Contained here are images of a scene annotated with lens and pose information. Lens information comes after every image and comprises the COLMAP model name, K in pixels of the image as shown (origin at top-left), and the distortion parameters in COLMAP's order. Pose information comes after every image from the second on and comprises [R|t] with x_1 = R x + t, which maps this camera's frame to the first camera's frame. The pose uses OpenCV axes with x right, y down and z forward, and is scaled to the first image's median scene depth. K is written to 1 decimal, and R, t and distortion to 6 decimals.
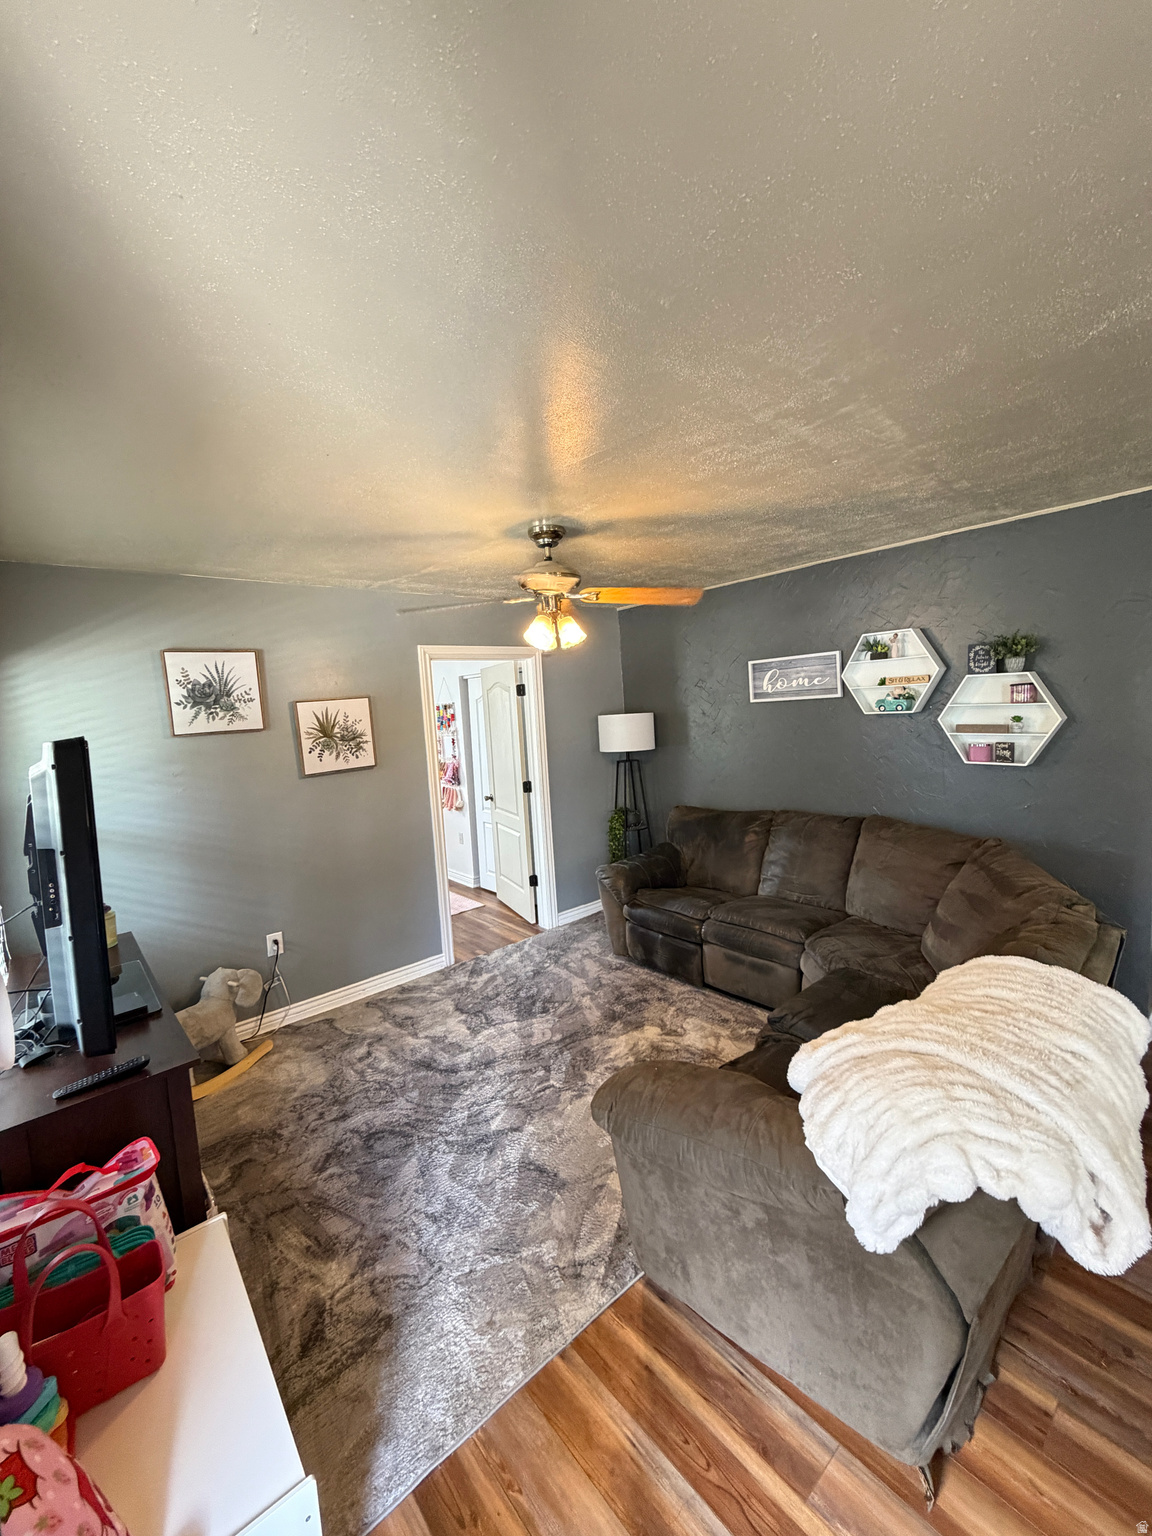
lens RADIAL K [[617.5, 0, 574.5], [0, 617.5, 762.8], [0, 0, 1]] dist [0.002131, 0.000264]
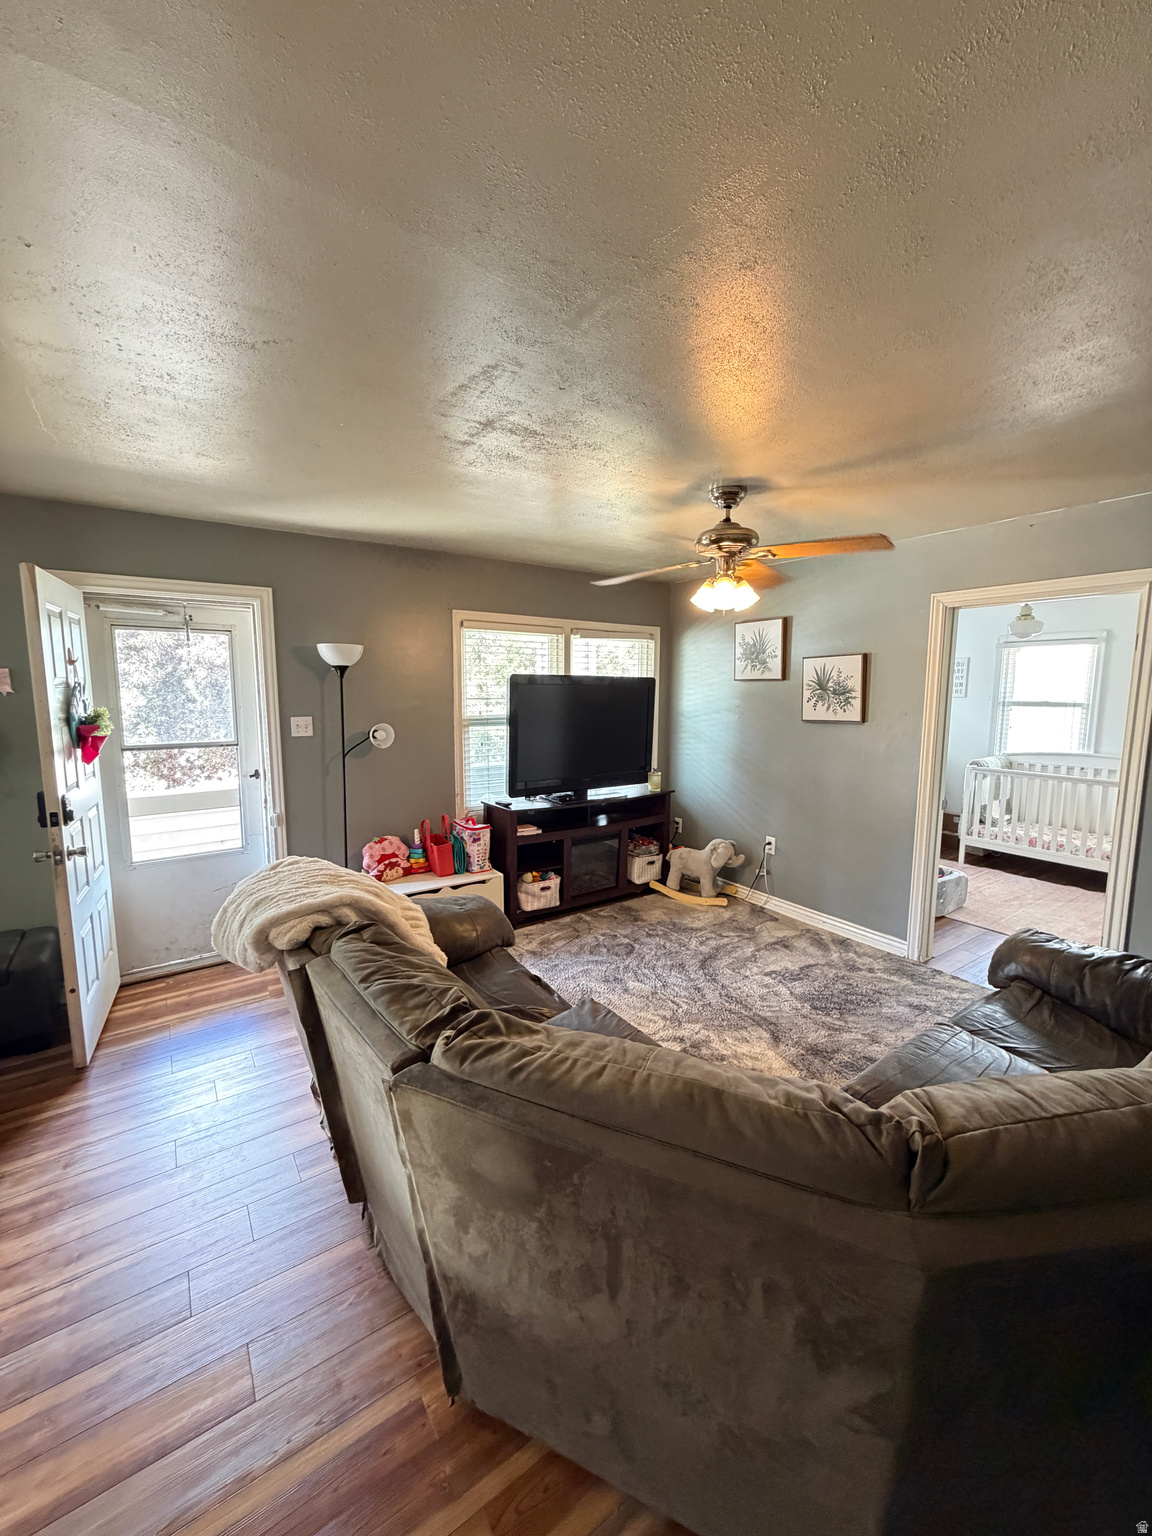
lens RADIAL K [[617.5, 0, 574.5], [0, 617.5, 762.8], [0, 0, 1]] dist [0.002131, 0.000264]
pose [[-0.102092, 0.183808, -0.977646, 0.793469], [-0.089121, 0.977139, 0.193019, -0.090817], [0.990775, 0.106834, -0.083377, 0.673957]]
